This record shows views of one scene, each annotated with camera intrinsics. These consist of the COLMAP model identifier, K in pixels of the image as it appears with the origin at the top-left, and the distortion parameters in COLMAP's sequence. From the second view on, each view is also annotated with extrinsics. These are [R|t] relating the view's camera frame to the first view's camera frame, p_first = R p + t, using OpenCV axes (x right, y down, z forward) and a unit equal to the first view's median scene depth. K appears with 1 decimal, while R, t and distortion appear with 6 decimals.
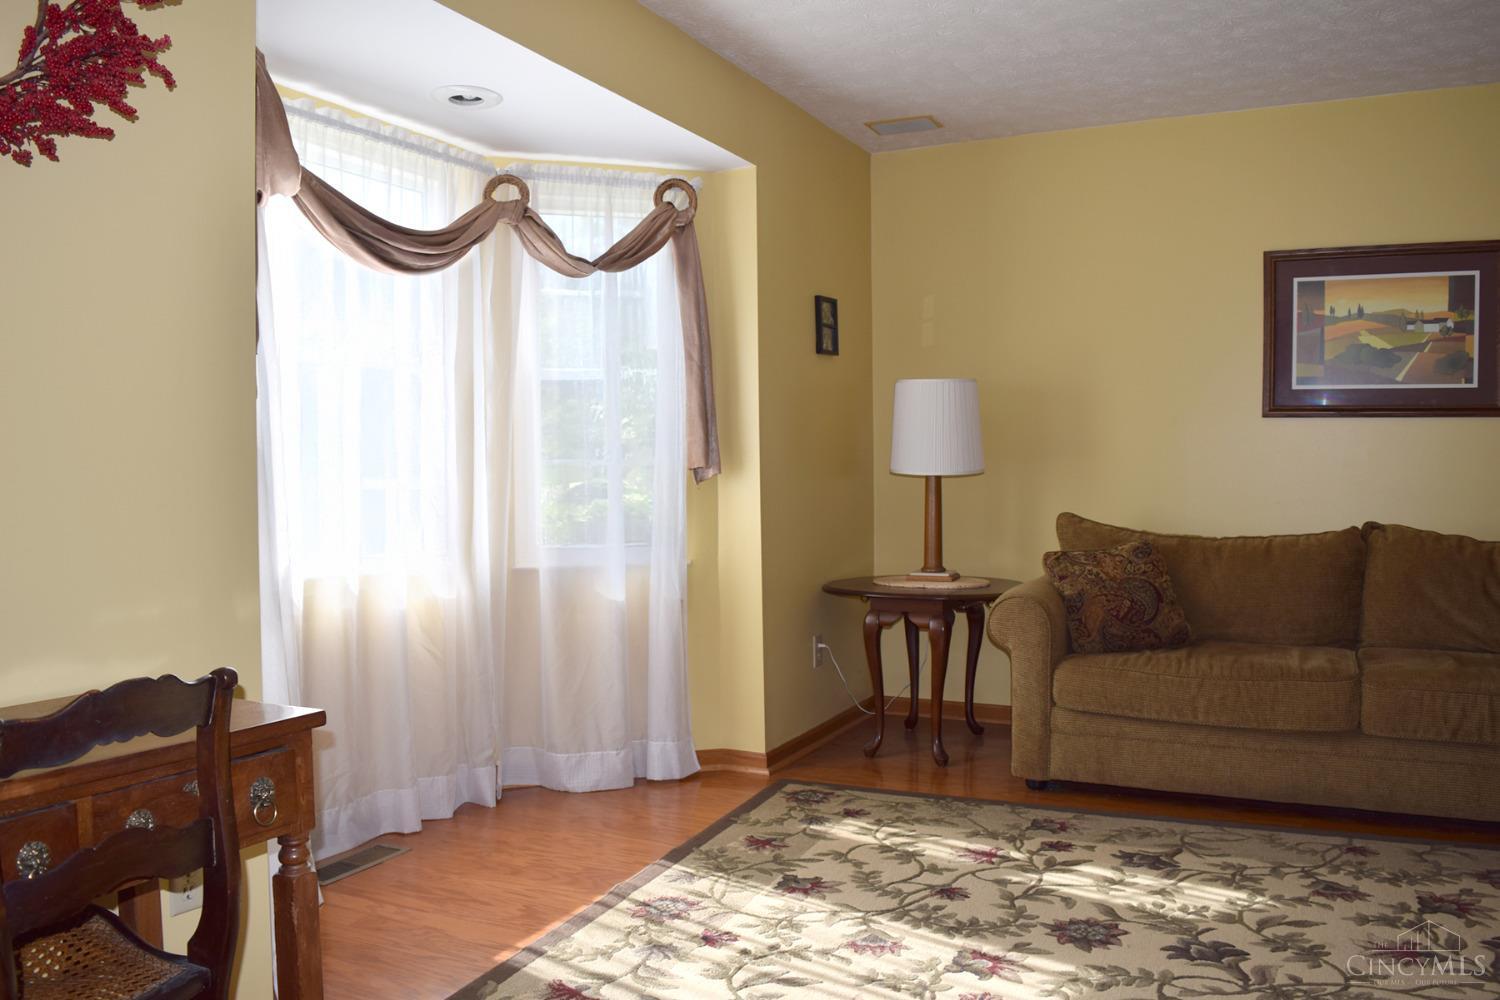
lens RADIAL K [[1171.2, 0, 750.0], [0, 1171.2, 500.0], [0, 0, 1]] dist [-0.092596, 0.017533]
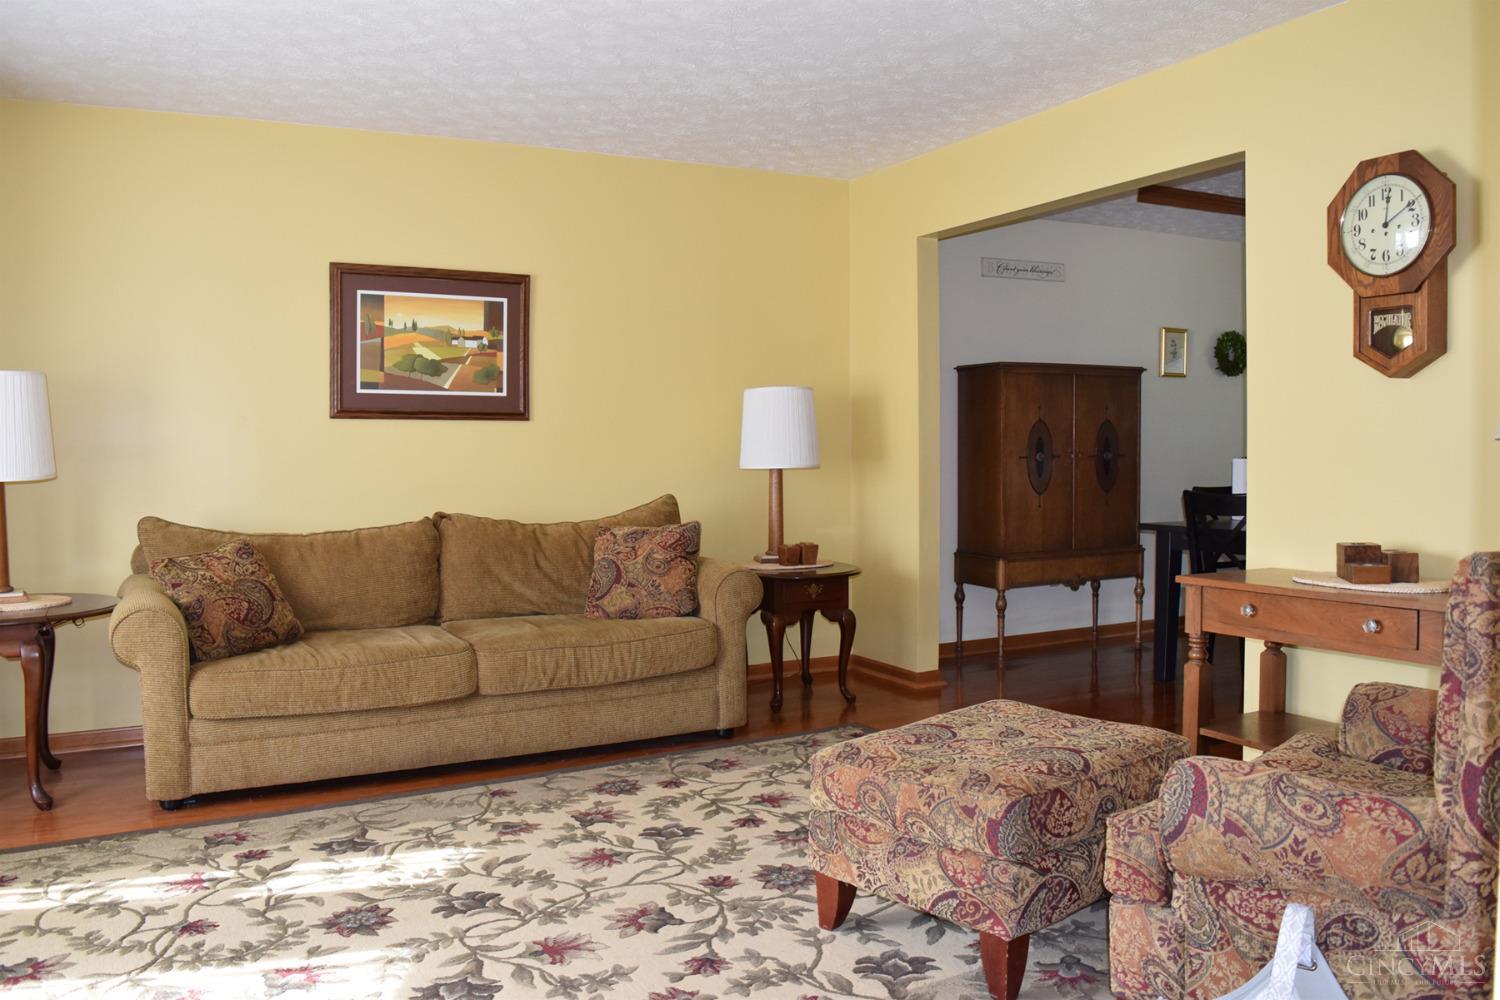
lens RADIAL K [[1171.2, 0, 750.0], [0, 1171.2, 500.0], [0, 0, 1]] dist [-0.092596, 0.017533]
pose [[0.586777, -0.037355, 0.808886, -0.262611], [0.028443, 0.999270, 0.025515, -0.016992], [-0.809249, 0.008035, 0.587411, 0.079128]]
